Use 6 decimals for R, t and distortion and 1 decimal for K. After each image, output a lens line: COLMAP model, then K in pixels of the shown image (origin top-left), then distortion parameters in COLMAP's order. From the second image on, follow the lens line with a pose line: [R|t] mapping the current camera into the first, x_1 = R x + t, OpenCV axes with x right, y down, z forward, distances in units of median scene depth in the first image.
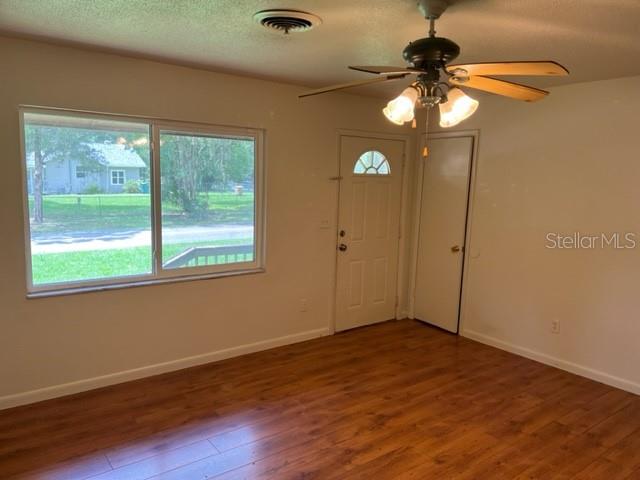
lens RADIAL K [[482.0, 0, 312.0], [0, 482.0, 241.0], [0, 0, 1]] dist [0.060993, -0.108998]
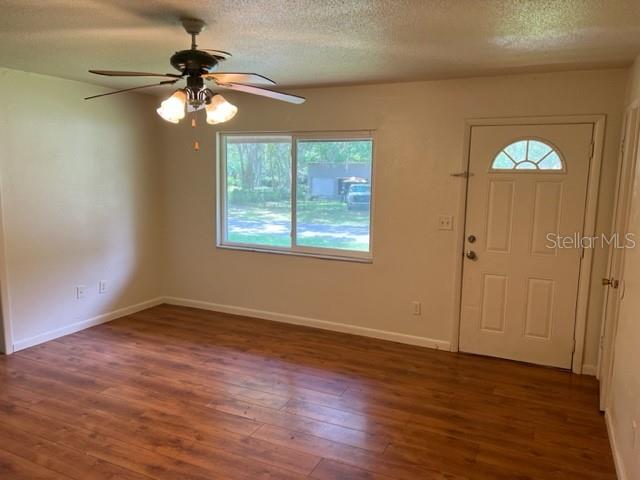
lens RADIAL K [[482.0, 0, 312.0], [0, 482.0, 241.0], [0, 0, 1]] dist [0.060993, -0.108998]
pose [[0.457373, 0.112014, -0.882192, 0.792517], [-0.119407, 0.990787, 0.063896, -0.038466], [0.881222, 0.076116, 0.466535, 0.394017]]
